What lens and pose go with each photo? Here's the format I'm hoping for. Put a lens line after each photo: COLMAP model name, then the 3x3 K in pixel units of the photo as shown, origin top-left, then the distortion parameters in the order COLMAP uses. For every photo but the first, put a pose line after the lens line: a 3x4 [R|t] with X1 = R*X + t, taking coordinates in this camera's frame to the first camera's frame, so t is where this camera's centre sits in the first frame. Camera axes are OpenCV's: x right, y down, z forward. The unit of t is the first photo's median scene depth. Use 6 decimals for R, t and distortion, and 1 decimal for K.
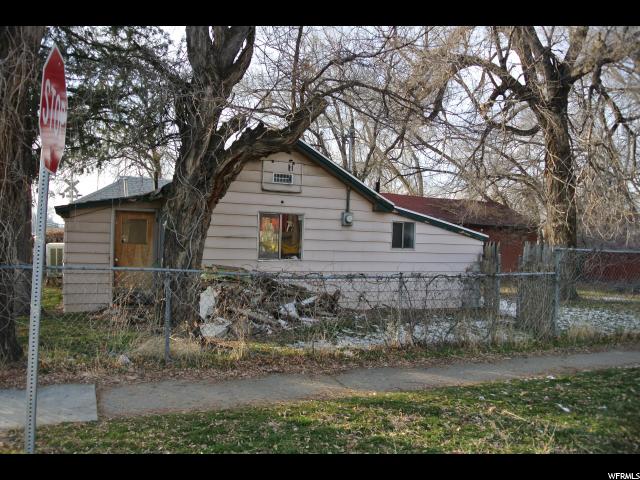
lens RADIAL K [[496.5, 0, 321.2], [0, 496.5, 238.3], [0, 0, 1]] dist [-0.065825, 0.023725]
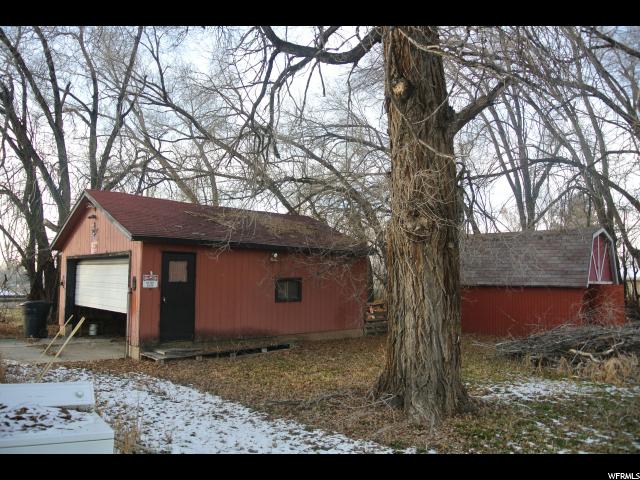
lens RADIAL K [[496.5, 0, 319.4], [0, 496.5, 239.4], [0, 0, 1]] dist [-0.065825, 0.023725]
pose [[0.947240, -0.004176, 0.320499, 0.197221], [0.030059, 0.996666, -0.075855, 0.008827], [-0.319114, 0.081486, 0.944207, 0.460751]]
